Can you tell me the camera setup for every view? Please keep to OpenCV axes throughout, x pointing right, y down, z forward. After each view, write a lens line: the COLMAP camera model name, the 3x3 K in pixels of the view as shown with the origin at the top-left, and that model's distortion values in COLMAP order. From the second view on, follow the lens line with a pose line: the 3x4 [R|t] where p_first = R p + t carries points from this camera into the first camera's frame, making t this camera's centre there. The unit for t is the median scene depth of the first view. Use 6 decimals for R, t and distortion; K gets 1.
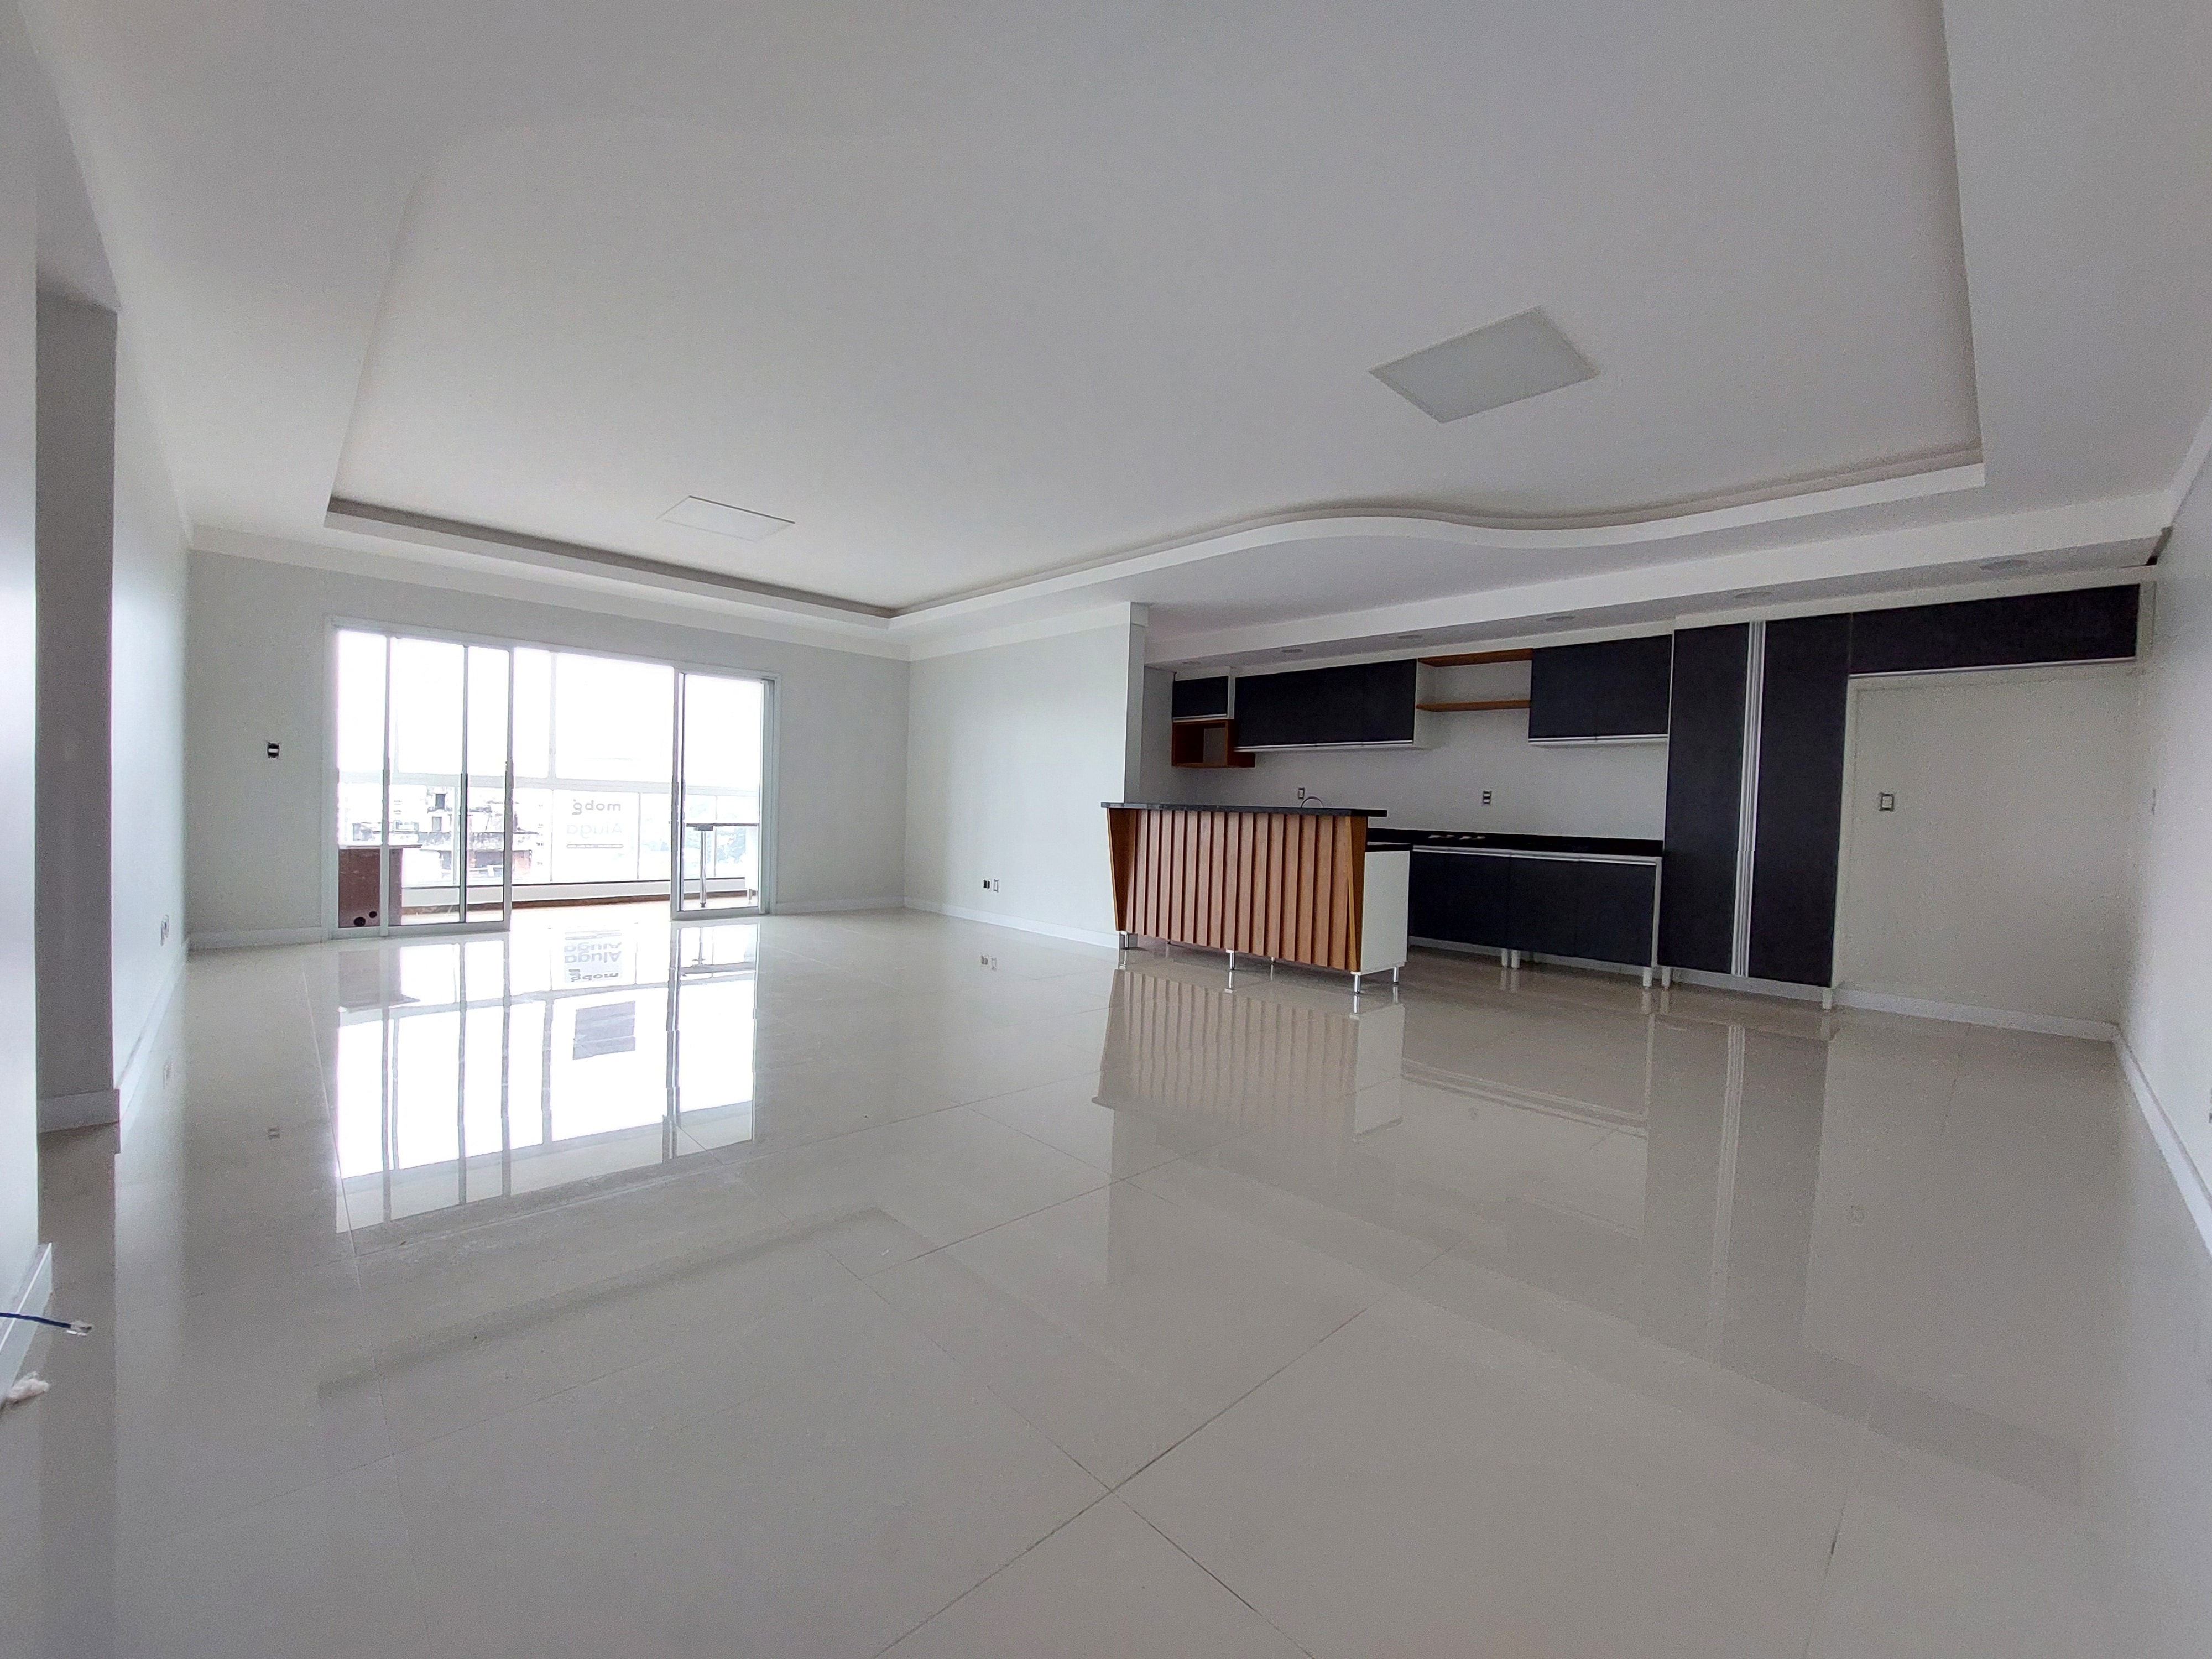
lens RADIAL K [[897.8, 0, 1111.4], [0, 897.8, 828.9], [0, 0, 1]] dist [-0.000838, -0.000014]
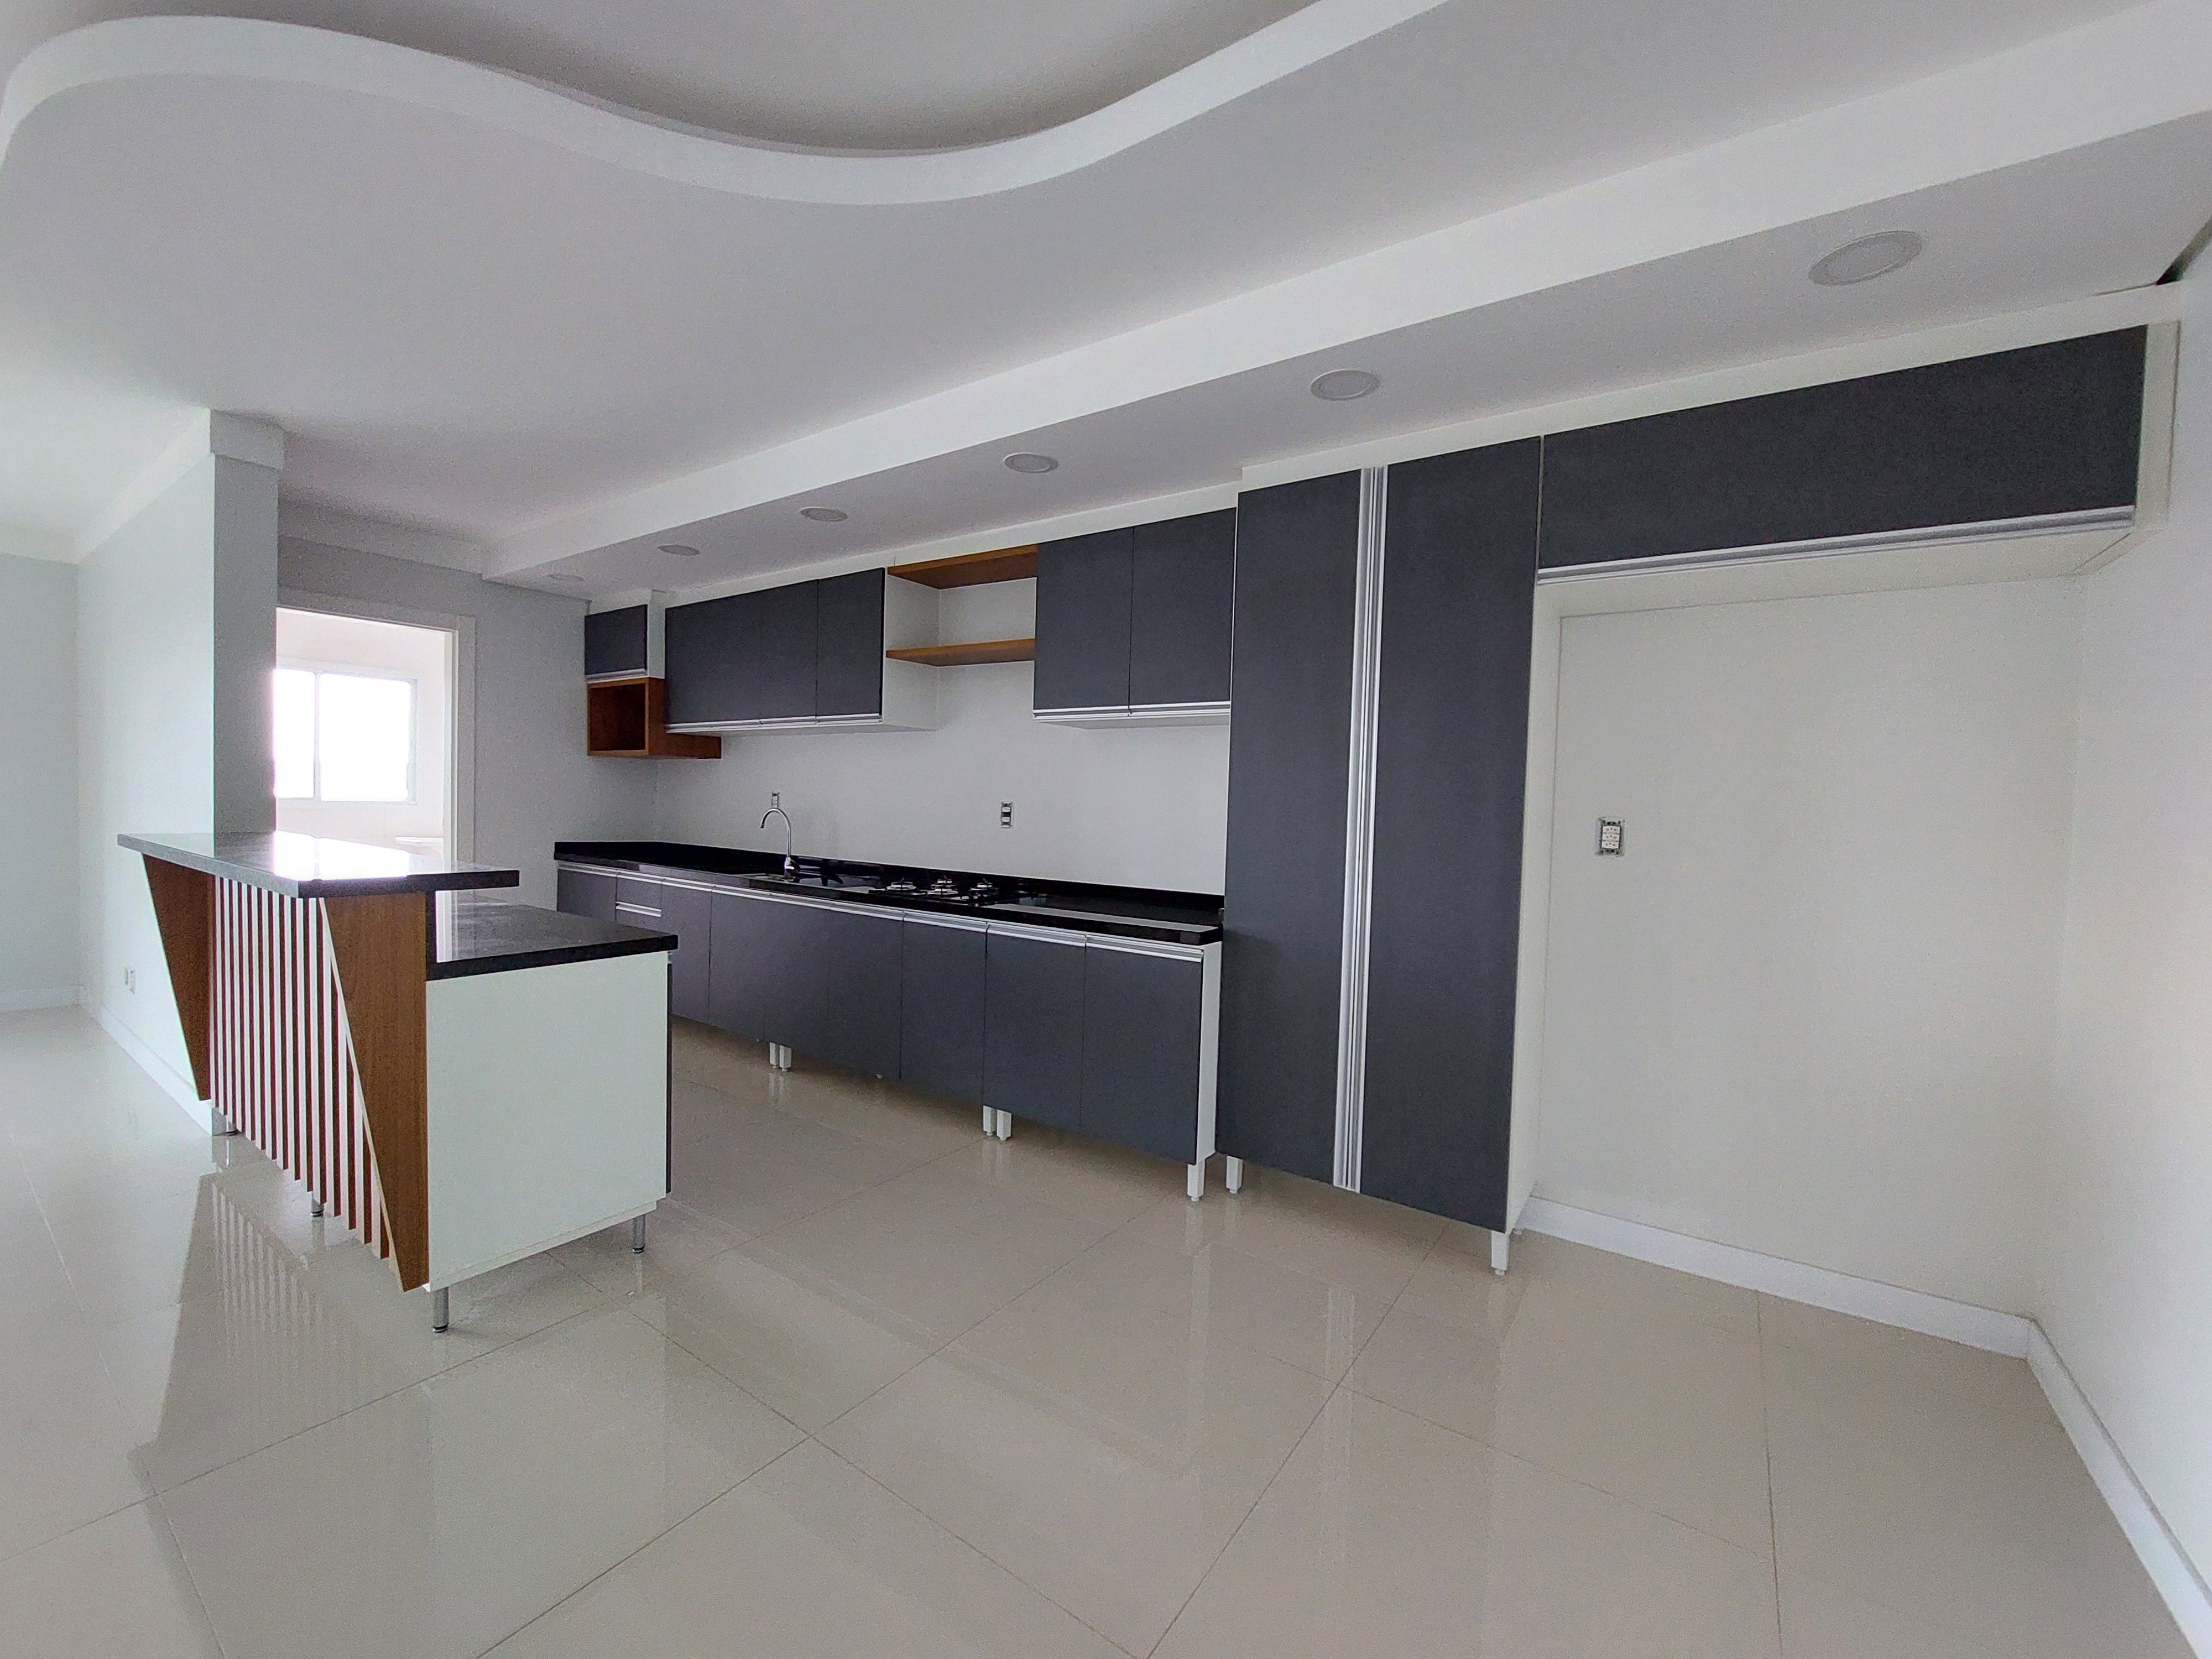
lens RADIAL K [[884.5, 0, 1106.0], [0, 884.5, 829.5], [0, 0, 1]] dist [0.001302, 0.000116]
pose [[0.983936, -0.009211, 0.178283, 0.373177], [0.006449, 0.999850, 0.016062, -0.033014], [-0.178404, -0.014654, 0.983848, 0.421675]]
